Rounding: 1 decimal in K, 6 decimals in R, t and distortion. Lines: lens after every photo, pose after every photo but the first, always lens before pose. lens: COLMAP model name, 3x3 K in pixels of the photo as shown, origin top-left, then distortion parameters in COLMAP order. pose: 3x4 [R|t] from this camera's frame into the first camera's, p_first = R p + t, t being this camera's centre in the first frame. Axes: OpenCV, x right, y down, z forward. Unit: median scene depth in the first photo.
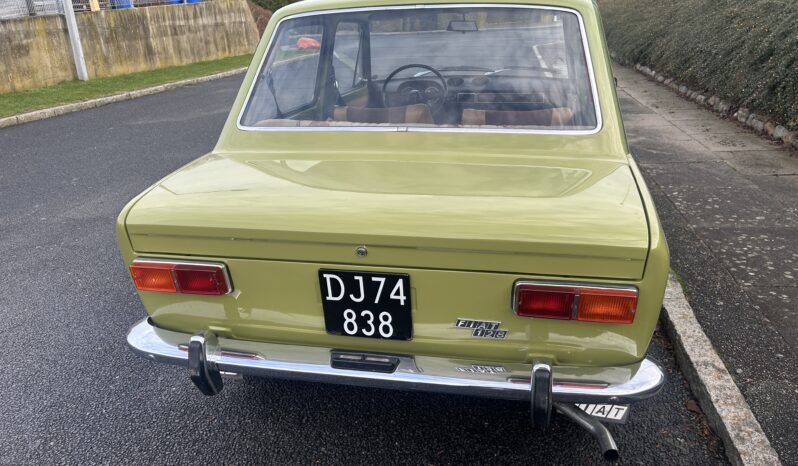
lens RADIAL K [[622.9, 0, 402.9], [0, 622.9, 224.3], [0, 0, 1]] dist [0.053211, -0.045737]
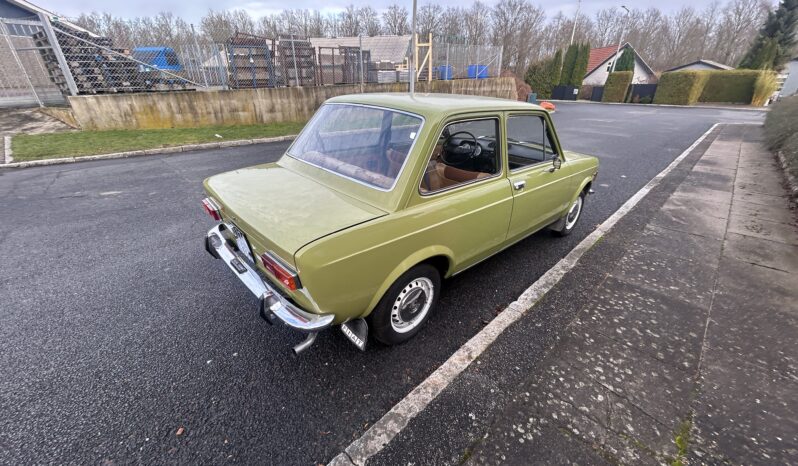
lens RADIAL K [[334.4, 0, 403.9], [0, 334.4, 224.9], [0, 0, 1]] dist [-0.000830, 0.000203]
pose [[0.814234, 0.279438, -0.508858, 0.801548], [-0.236117, 0.960162, 0.149456, -0.200817], [0.530350, -0.001542, 0.847777, 0.221655]]
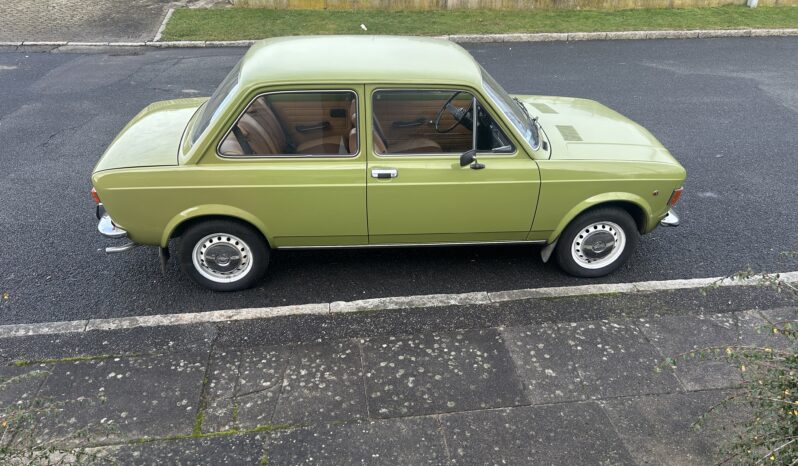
lens RADIAL K [[628.1, 0, 399.0], [0, 628.1, 233.0], [0, 0, 1]] dist [0.052414, -0.003587]
pose [[0.282027, 0.492989, -0.823057, 2.328786], [-0.323274, 0.856545, 0.402275, -0.972552], [0.903302, 0.152621, 0.400939, 0.856468]]
